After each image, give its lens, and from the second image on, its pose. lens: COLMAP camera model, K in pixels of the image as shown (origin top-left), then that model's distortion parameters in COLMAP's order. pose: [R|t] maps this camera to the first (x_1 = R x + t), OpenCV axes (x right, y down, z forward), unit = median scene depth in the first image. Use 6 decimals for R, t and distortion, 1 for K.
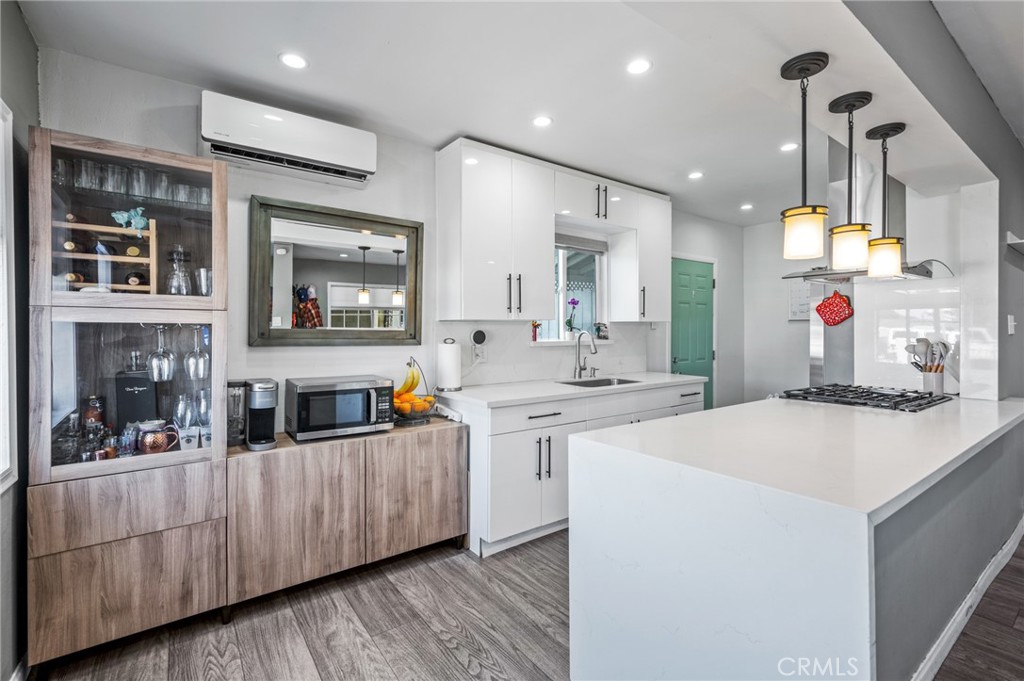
lens RADIAL K [[458.9, 0, 514.5], [0, 458.9, 332.3], [0, 0, 1]] dist [0.001576, 0.000298]
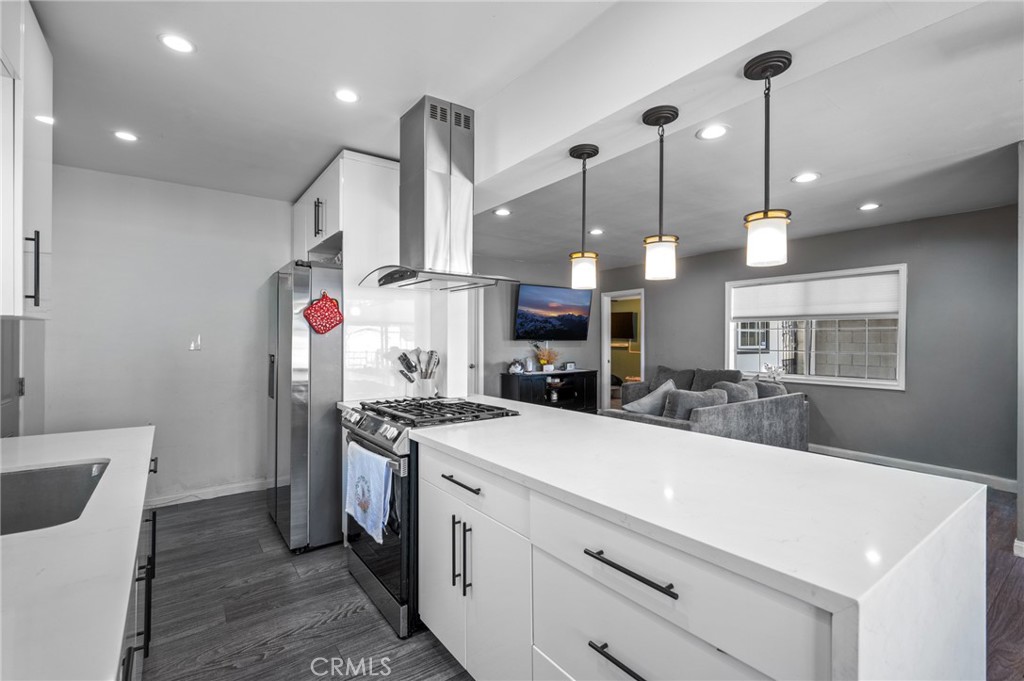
lens RADIAL K [[459.0, 0, 515.0], [0, 459.0, 338.3], [0, 0, 1]] dist [-0.000917, -0.000412]
pose [[-0.006265, 0.003785, 0.999973, -0.155148], [0.003420, 0.999987, -0.003764, -0.002298], [-0.999975, 0.003396, -0.006278, 0.724902]]
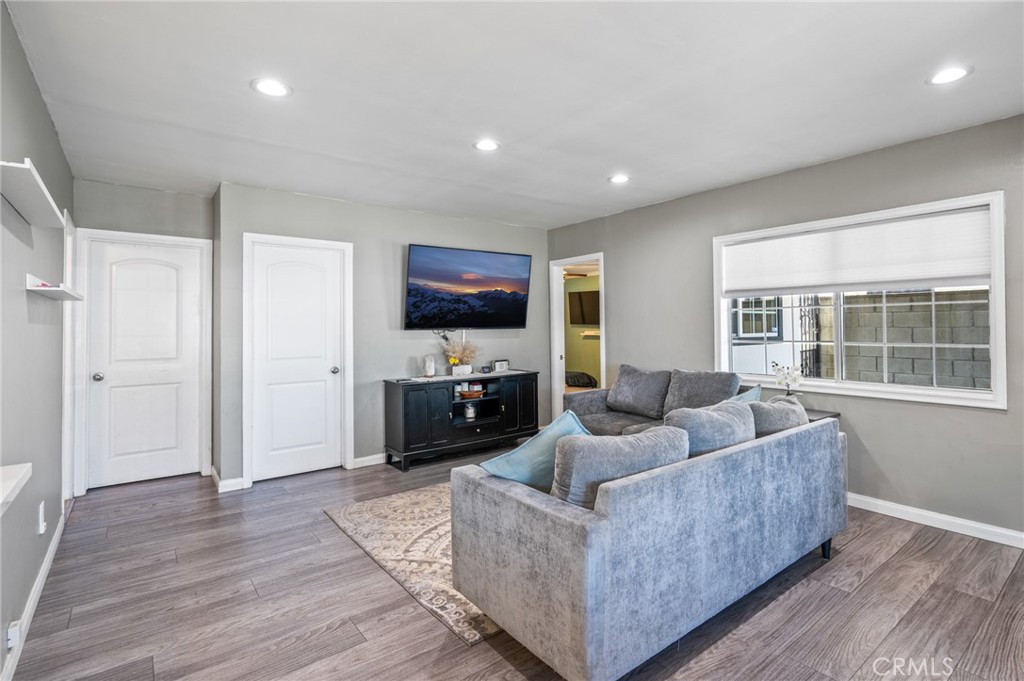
lens RADIAL K [[499.9, 0, 540.1], [0, 499.9, 315.4], [0, 0, 1]] dist [0.000065, -0.000018]
pose [[-0.051831, 0.024626, 0.998352, 0.445229], [0.015339, 0.999598, -0.023860, -0.001776], [-0.998538, 0.014077, -0.052188, 0.362948]]
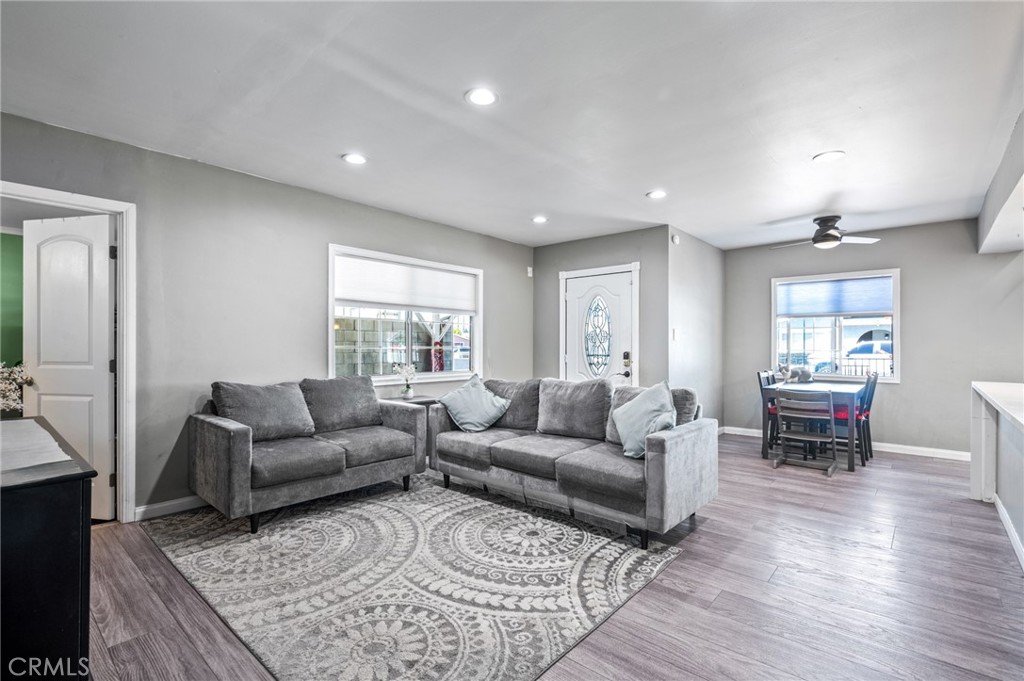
lens RADIAL K [[469.2, 0, 514.9], [0, 469.2, 346.4], [0, 0, 1]] dist [0.000827, -0.000079]
pose [[-0.975989, -0.002401, -0.217805, 1.642477], [-0.003977, 0.999969, 0.006797, 0.031722], [0.217781, 0.007500, -0.975969, 1.228343]]
